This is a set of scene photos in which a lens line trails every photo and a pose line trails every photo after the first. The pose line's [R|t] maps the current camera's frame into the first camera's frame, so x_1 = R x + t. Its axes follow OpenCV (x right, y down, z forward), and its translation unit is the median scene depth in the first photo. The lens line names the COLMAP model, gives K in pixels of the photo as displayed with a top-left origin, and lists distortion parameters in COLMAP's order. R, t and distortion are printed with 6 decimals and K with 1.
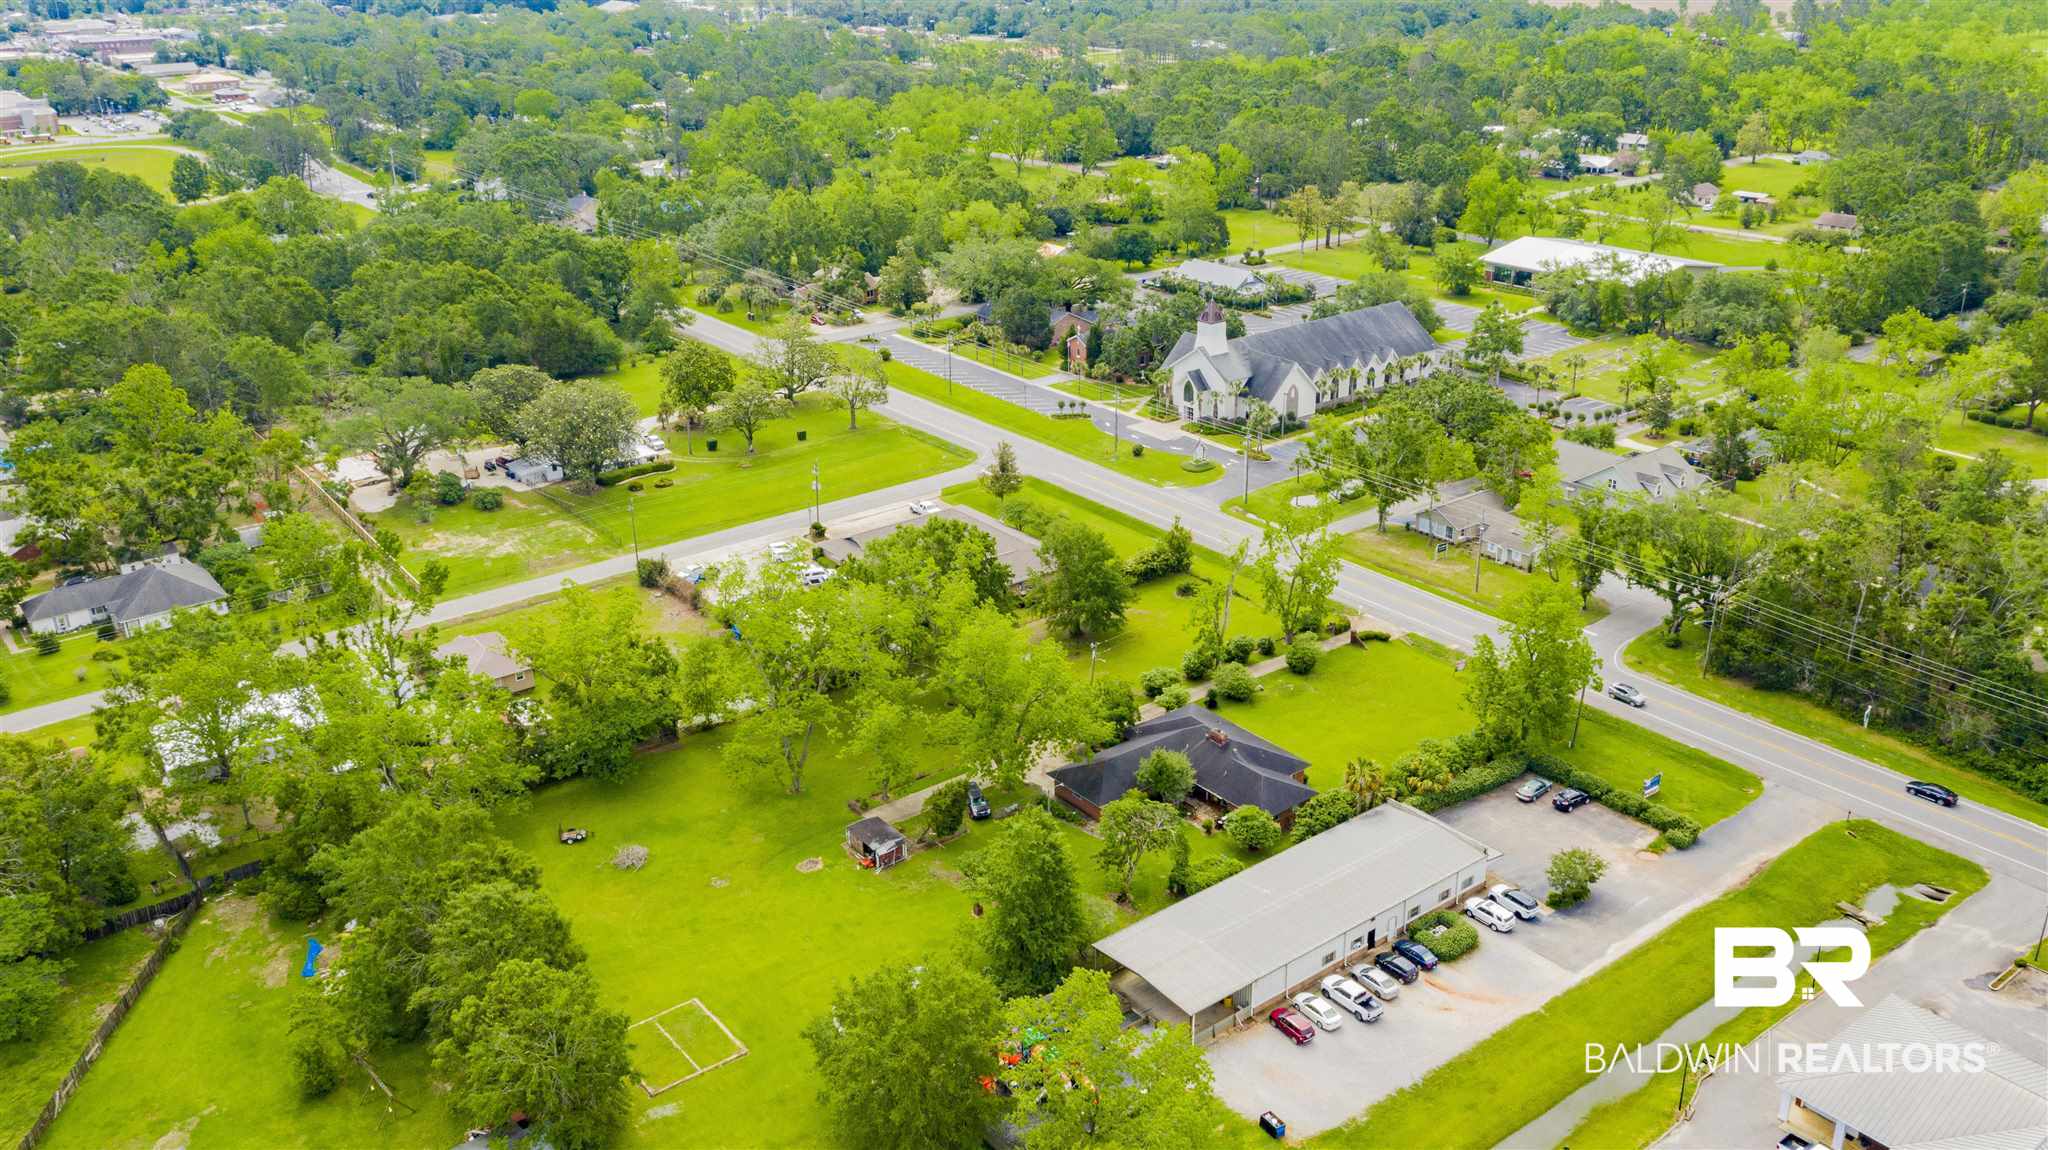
lens RADIAL K [[1658.9, 0, 1024.0], [0, 1658.9, 575.0], [0, 0, 1]] dist [0.028102, 0.016162]
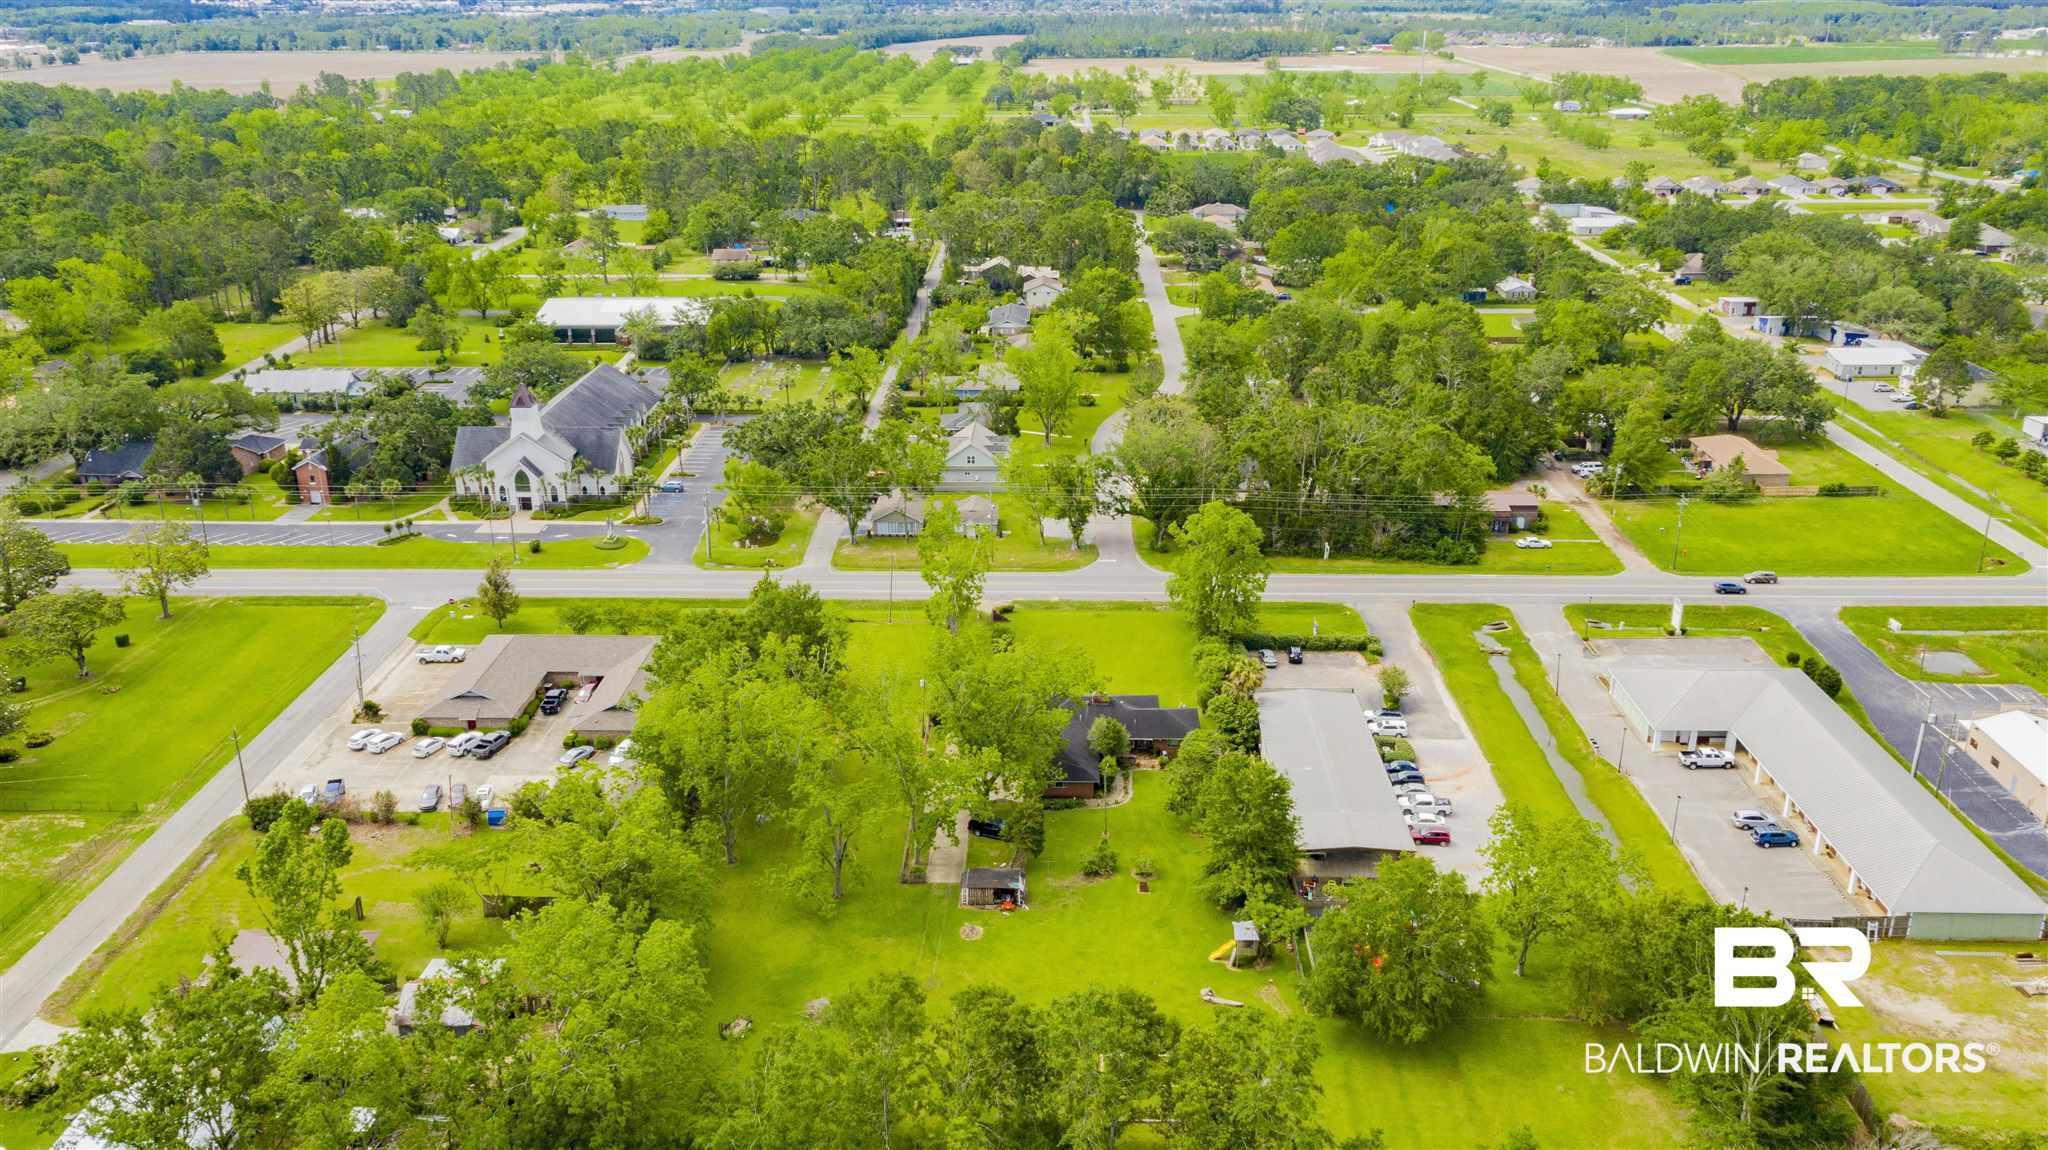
lens RADIAL K [[1658.9, 0, 1024.0], [0, 1658.9, 575.0], [0, 0, 1]] dist [0.028102, 0.016162]
pose [[0.631915, -0.257893, 0.730873, -0.452305], [0.293562, 0.952396, 0.082245, -0.056418], [-0.717290, 0.162585, 0.677540, 0.167773]]
